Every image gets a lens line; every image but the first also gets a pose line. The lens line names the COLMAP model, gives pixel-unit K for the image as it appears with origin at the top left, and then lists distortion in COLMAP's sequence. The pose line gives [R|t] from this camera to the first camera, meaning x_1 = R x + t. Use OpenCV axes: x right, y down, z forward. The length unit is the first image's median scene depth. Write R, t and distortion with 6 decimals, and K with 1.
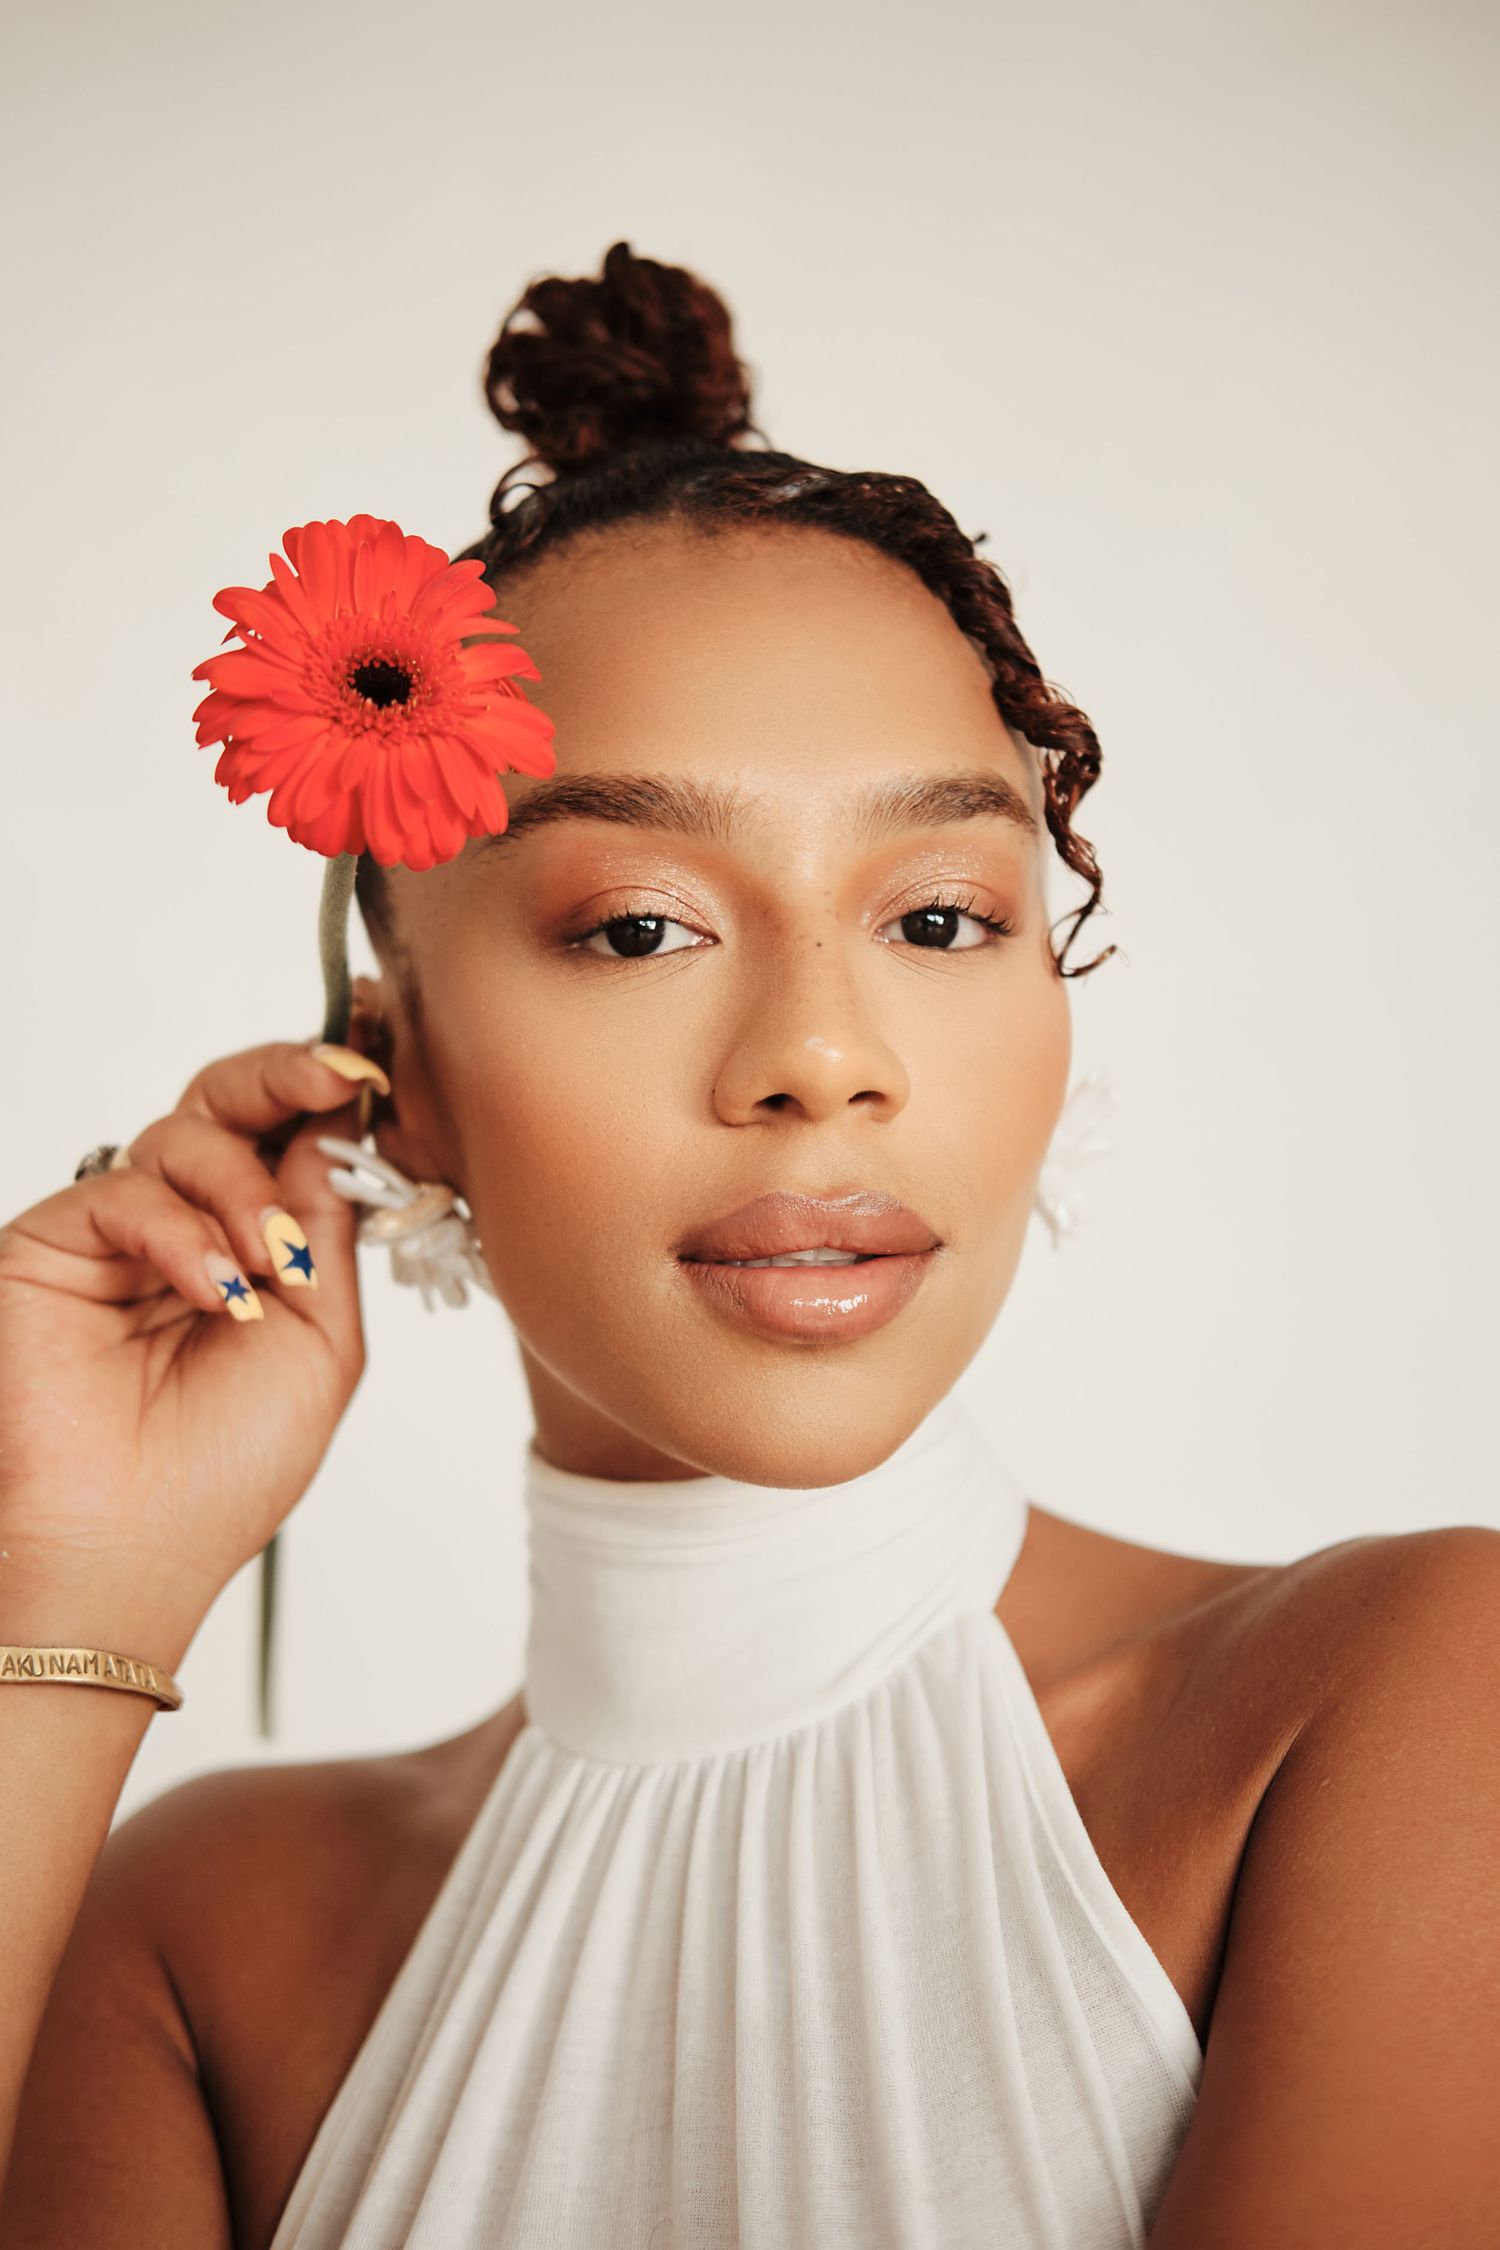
lens RADIAL K [[3803.9, 0, 750.0], [0, 3803.9, 1125.0], [0, 0, 1]] dist [0.487224, -2.218783]
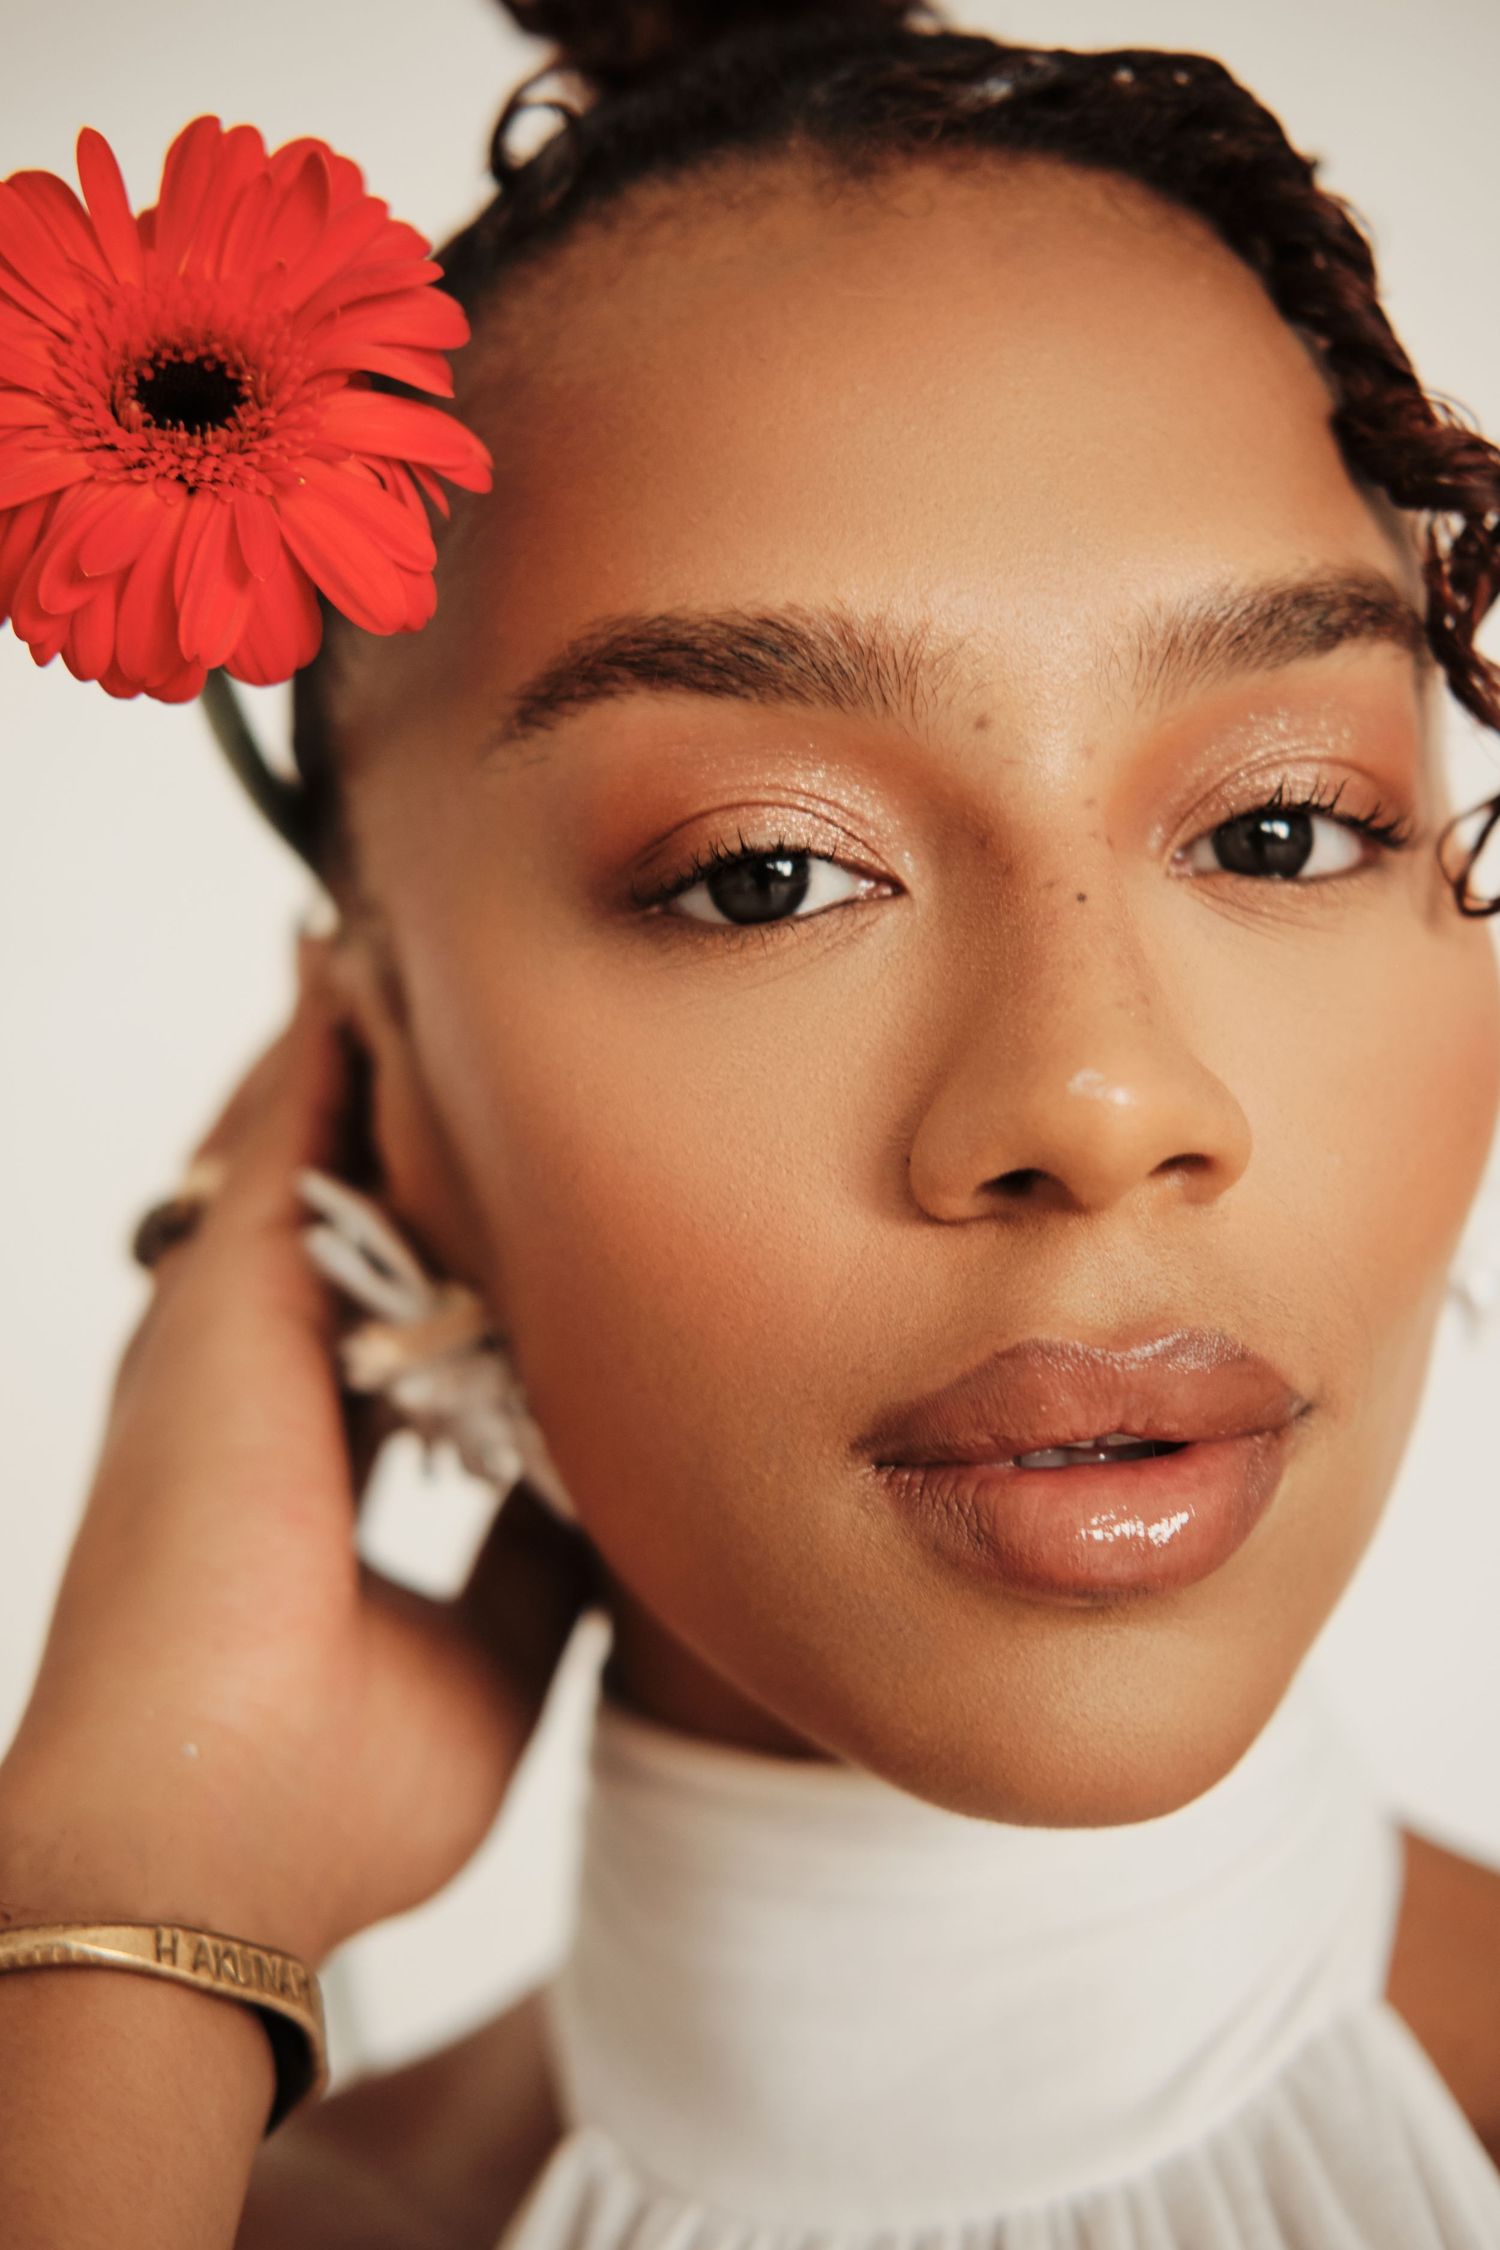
lens RADIAL K [[3803.9, 0, 750.0], [0, 3803.9, 1125.0], [0, 0, 1]] dist [0.487224, -2.218783]
pose [[0.998436, -0.041080, -0.037932, -0.010801], [0.043861, 0.996169, 0.075655, -0.057288], [0.034679, -0.077201, 0.996412, 0.414919]]
